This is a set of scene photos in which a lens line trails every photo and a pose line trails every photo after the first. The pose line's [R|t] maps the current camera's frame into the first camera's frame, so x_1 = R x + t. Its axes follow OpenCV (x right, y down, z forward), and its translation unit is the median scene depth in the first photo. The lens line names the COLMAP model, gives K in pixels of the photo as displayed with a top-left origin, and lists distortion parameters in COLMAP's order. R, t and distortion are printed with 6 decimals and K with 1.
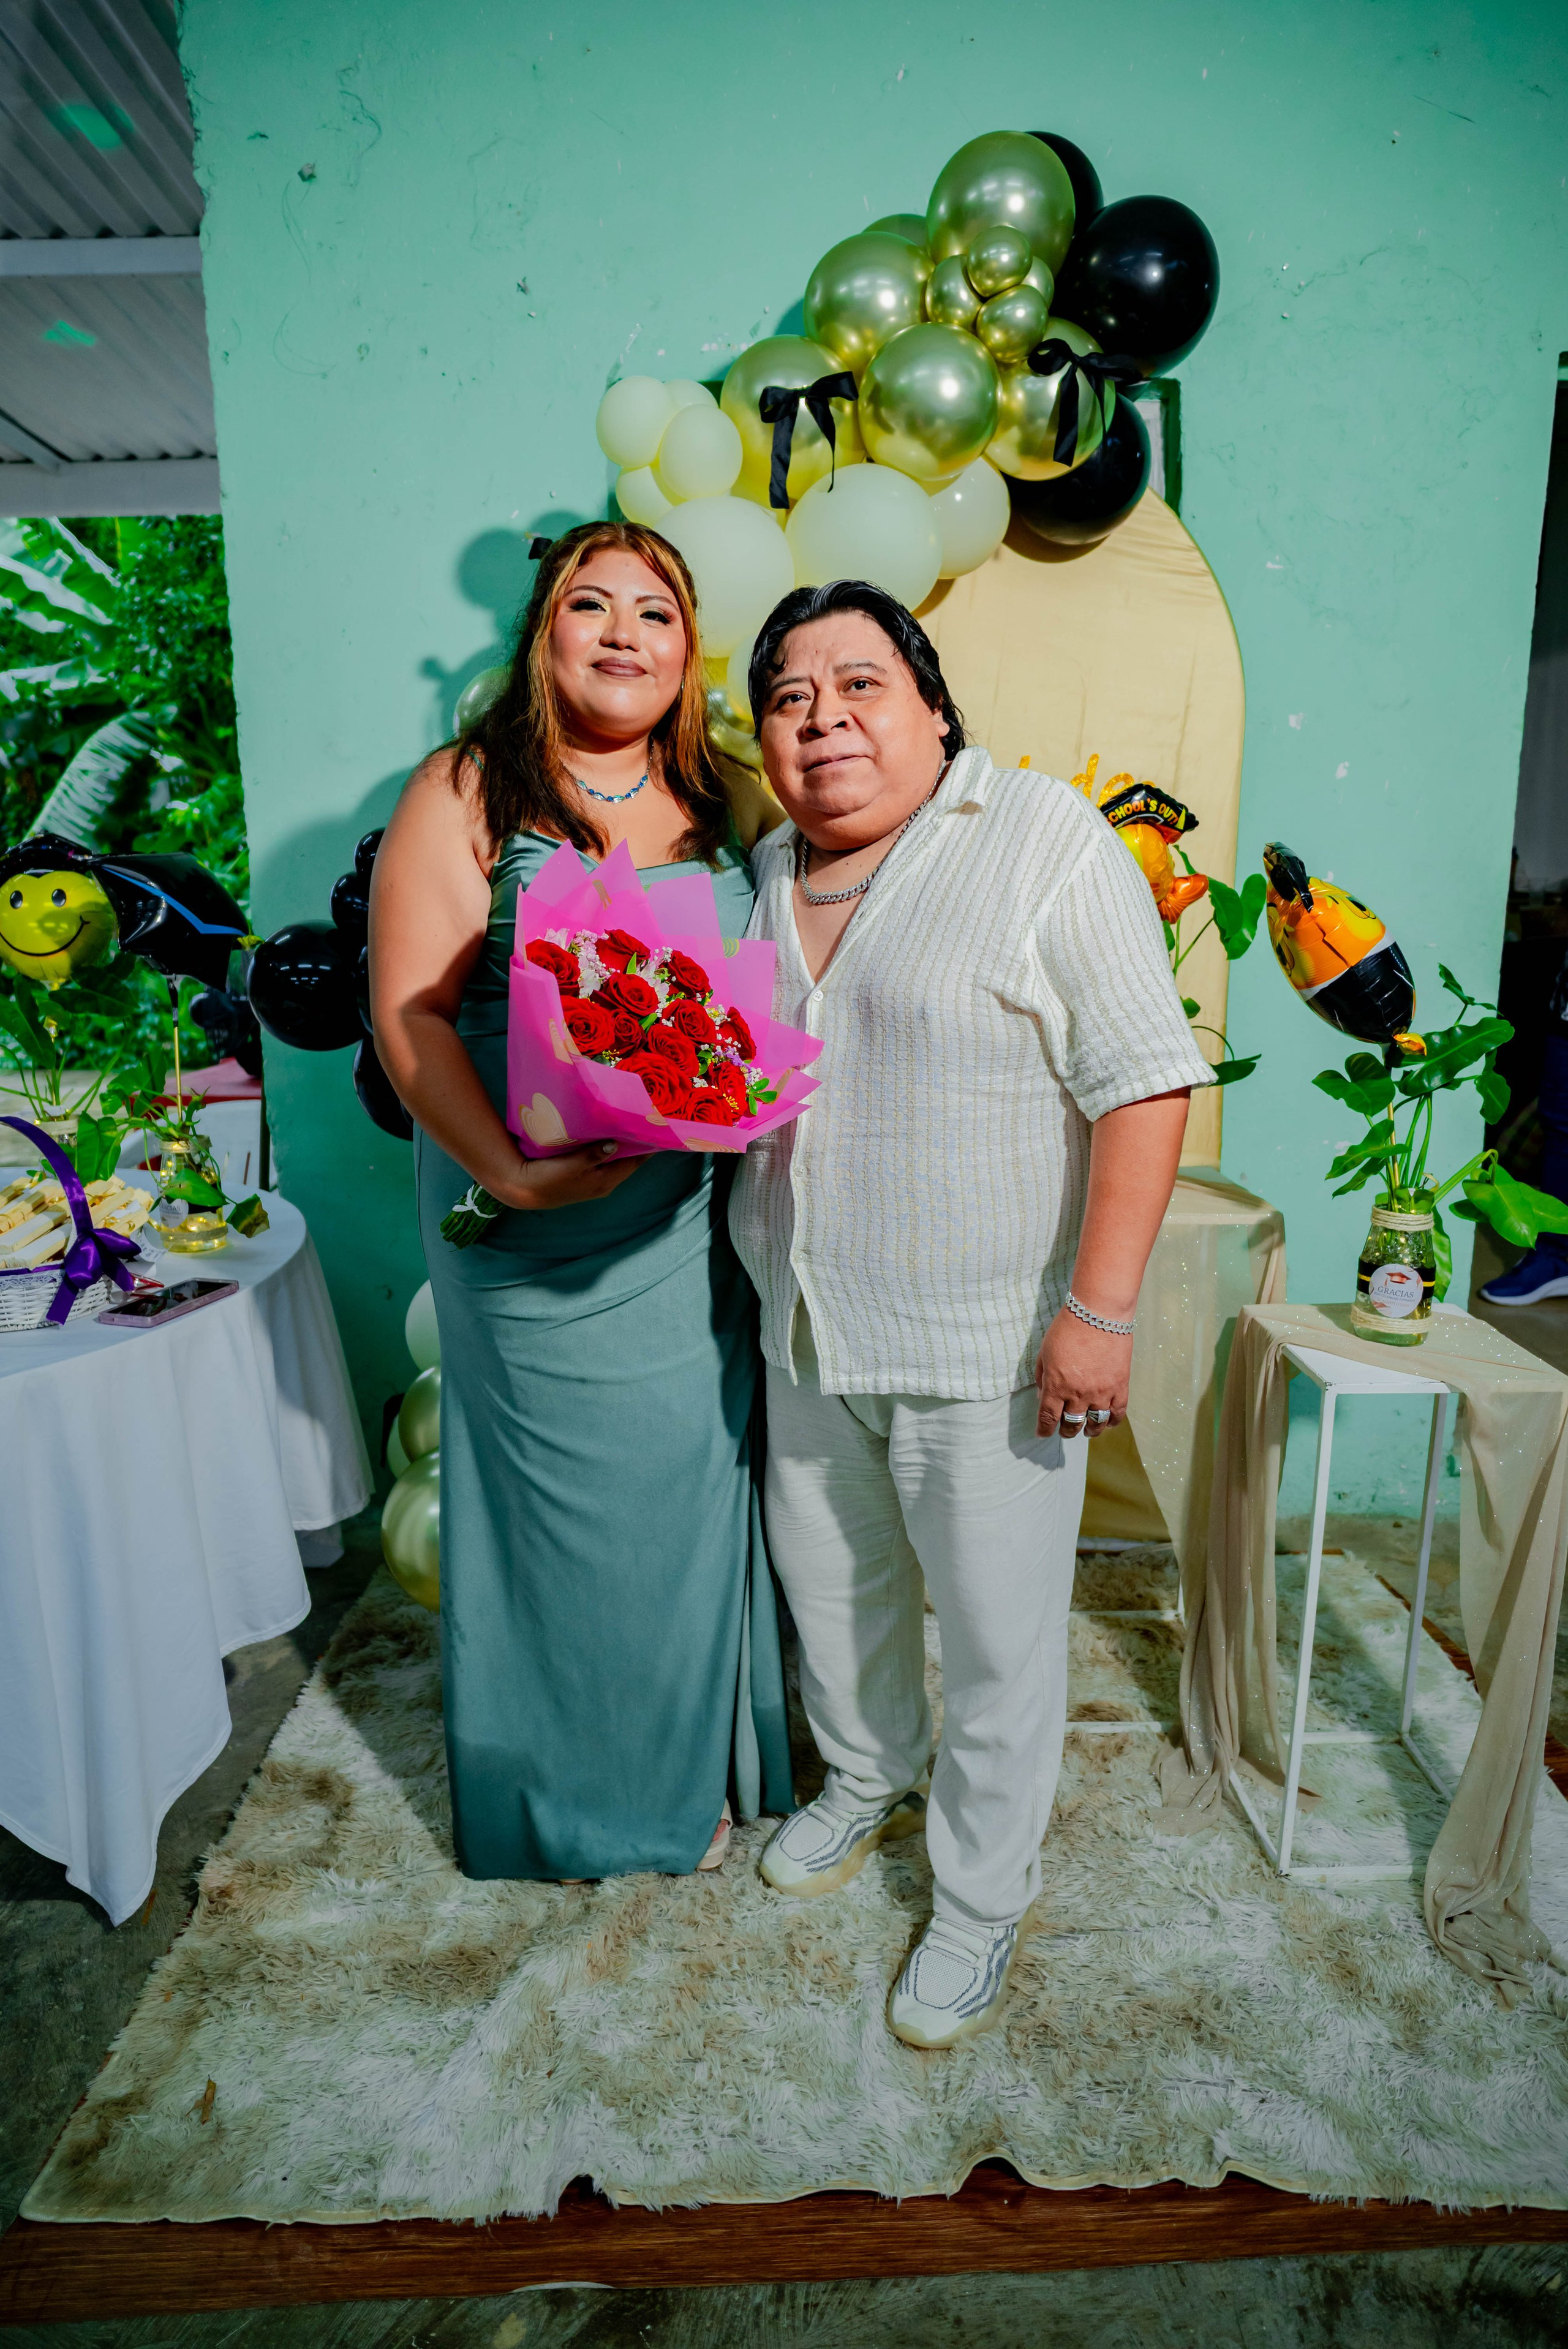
lens RADIAL K [[1469.7, 0, 777.4], [0, 1469.7, 1171.0], [0, 0, 1]] dist [-0.083336, 0.074774]
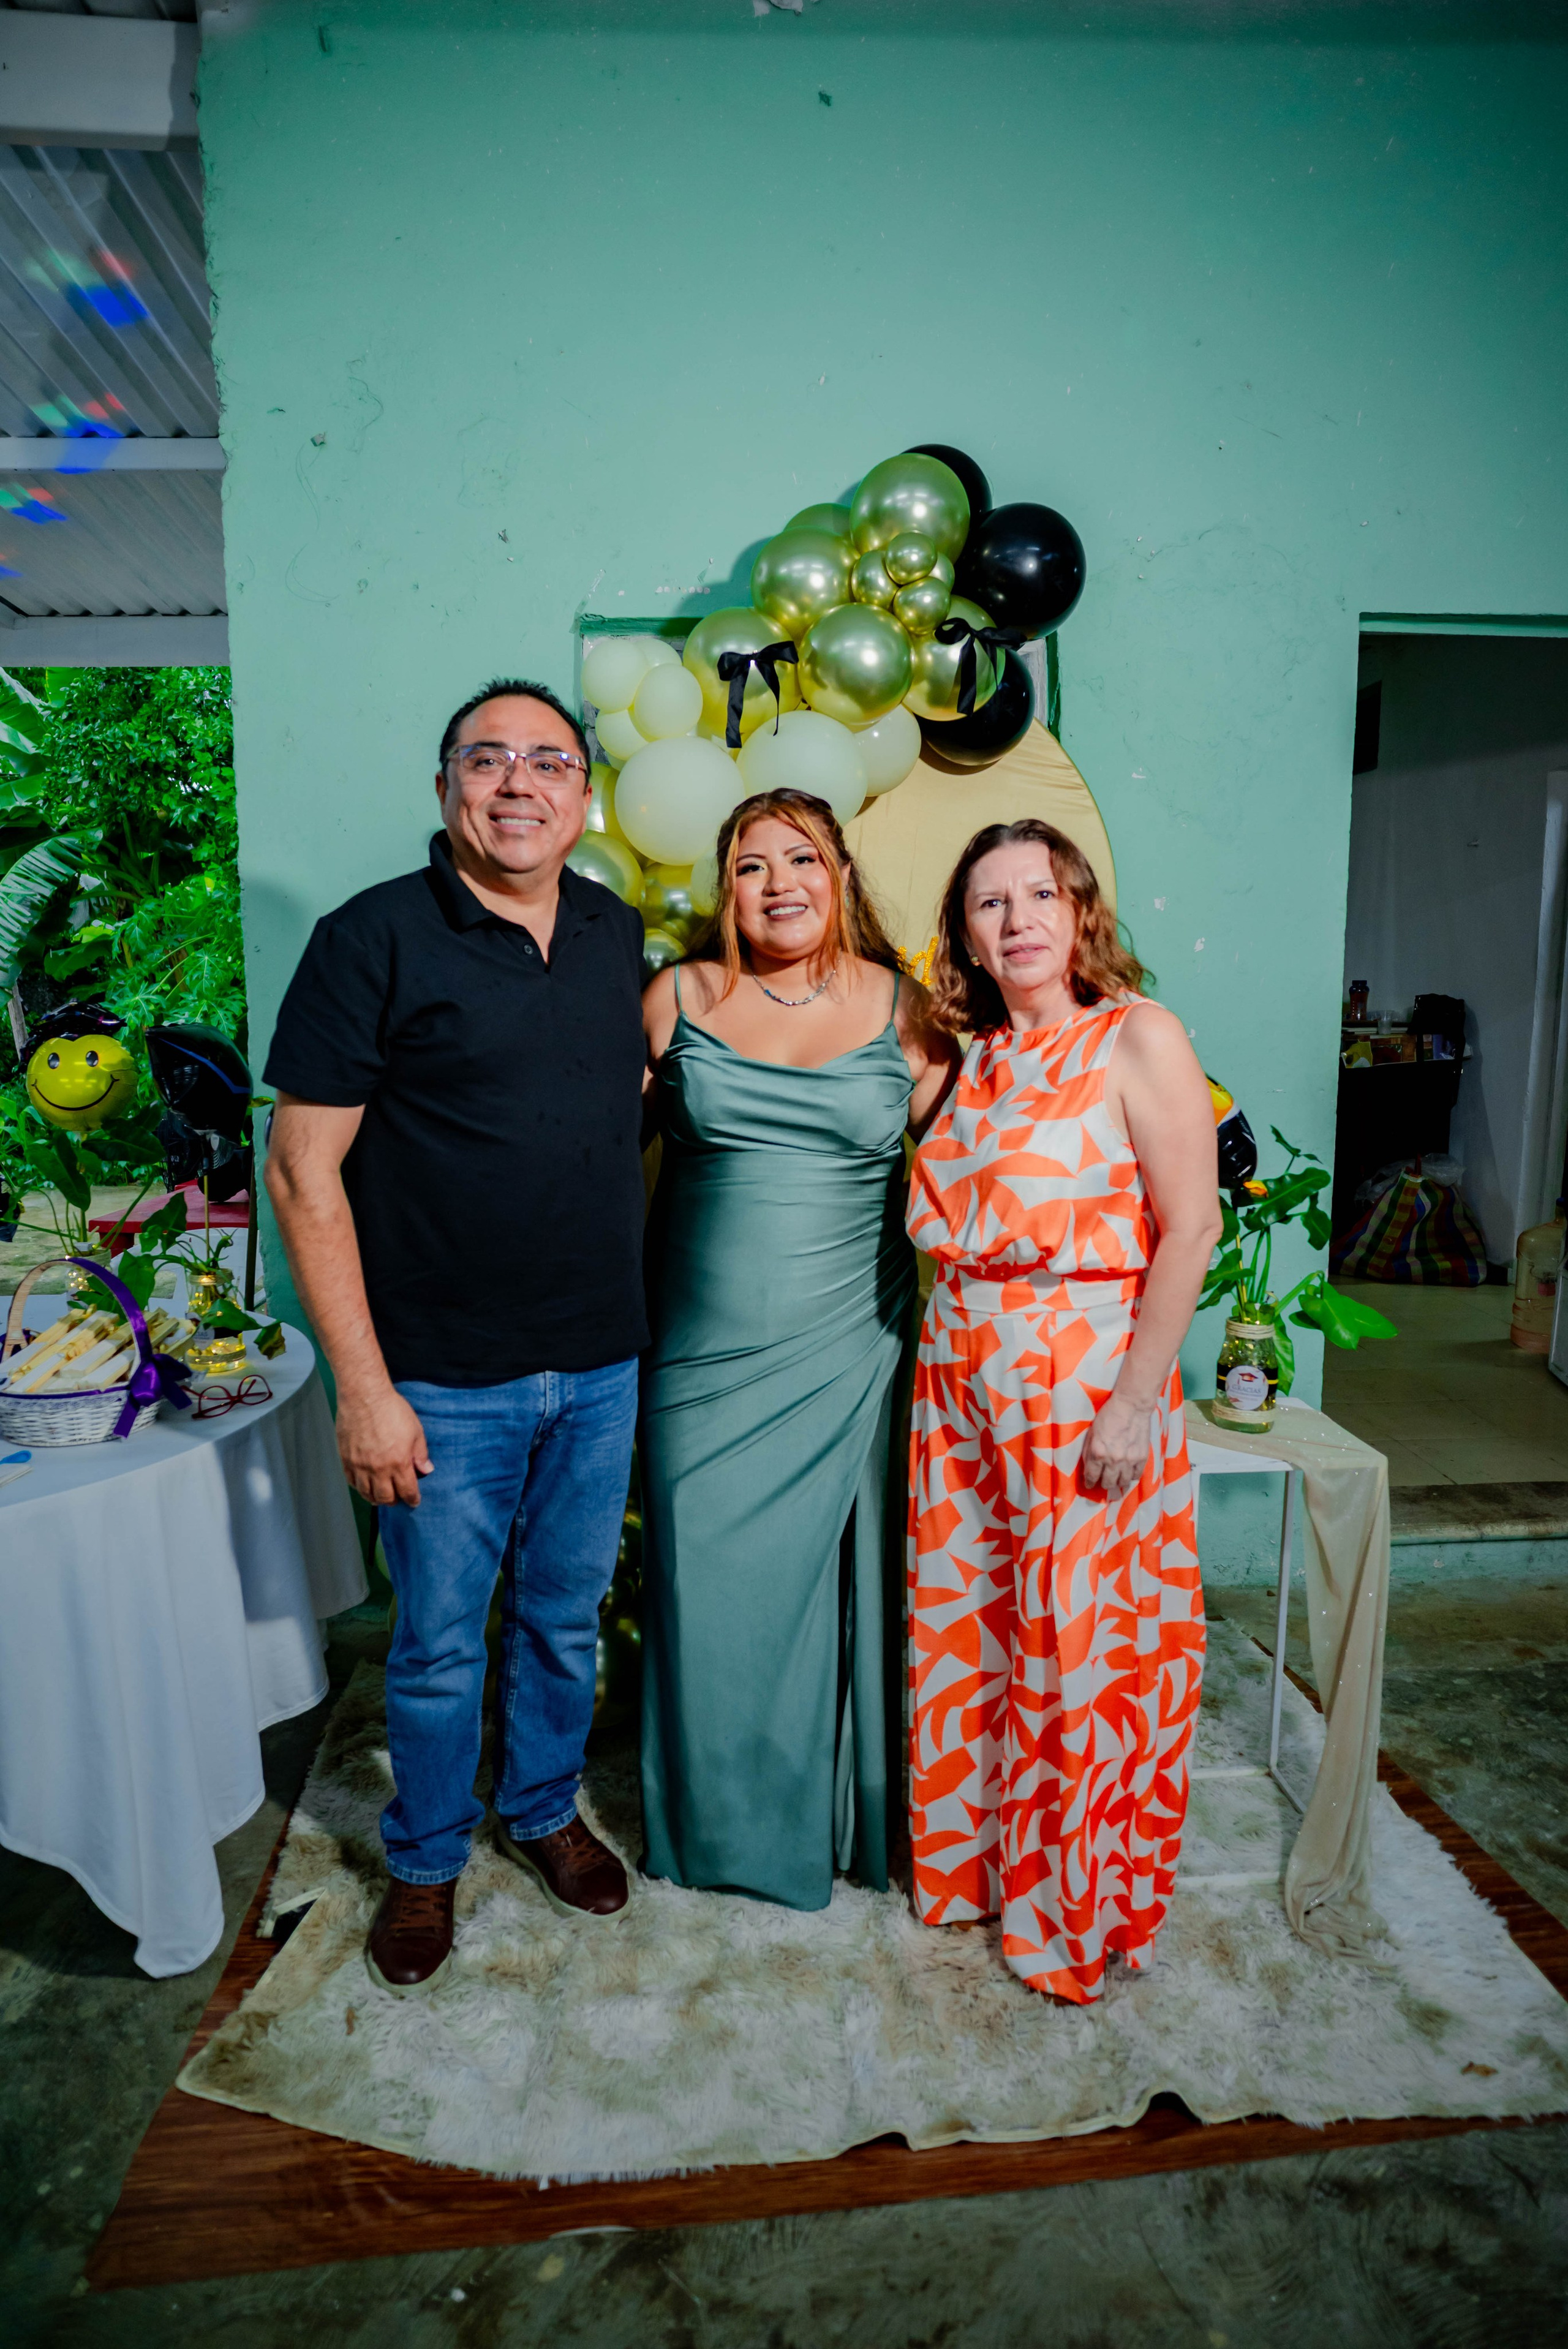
lens RADIAL K [[1441.7, 0, 795.3], [0, 1441.7, 1170.8], [0, 0, 1]] dist [-0.077651, 0.066758]
pose [[0.997017, -0.007093, 0.076859, -0.041929], [0.012736, 0.997237, -0.073190, -0.015759], [-0.076127, 0.073951, 0.994352, -0.170459]]
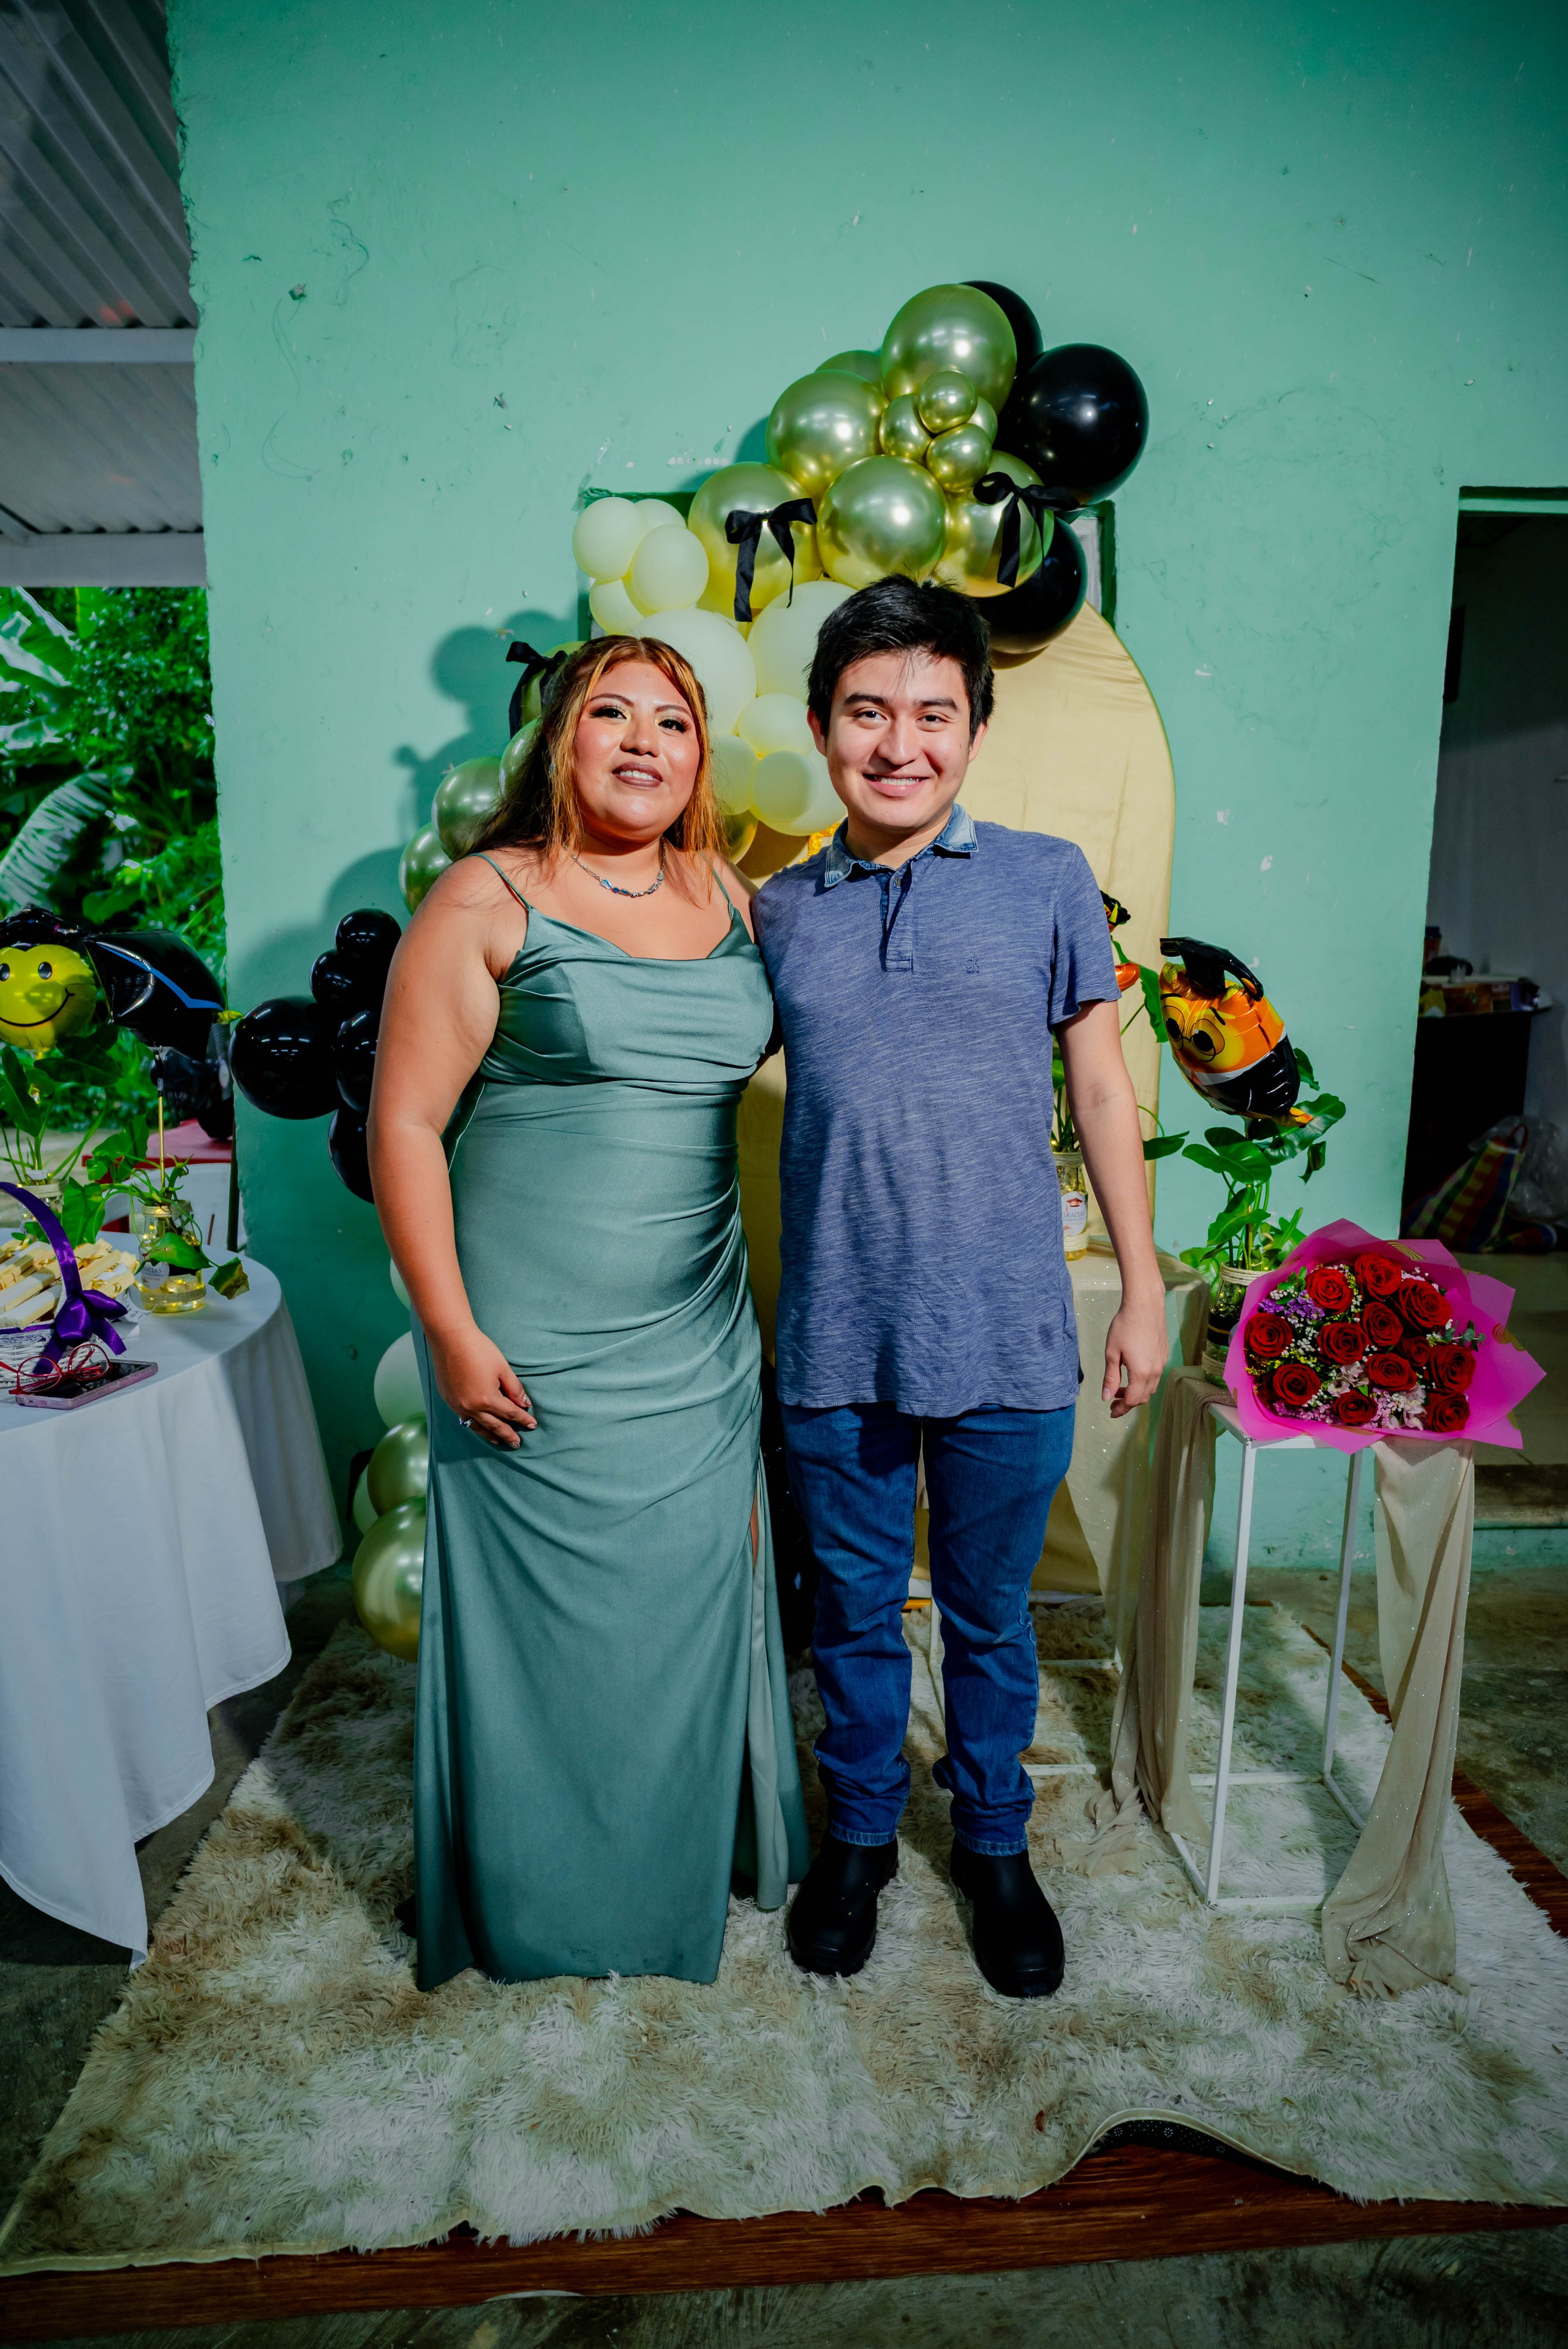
lens RADIAL K [[1461.4, 0, 775.9], [0, 1461.4, 1181.1], [0, 0, 1]] dist [-0.080632, 0.071393]
pose [[0.999355, 0.006866, 0.035259, -0.009182], [-0.005606, 0.999346, -0.035735, -0.004117], [-0.035481, 0.035514, 0.998739, -0.056907]]
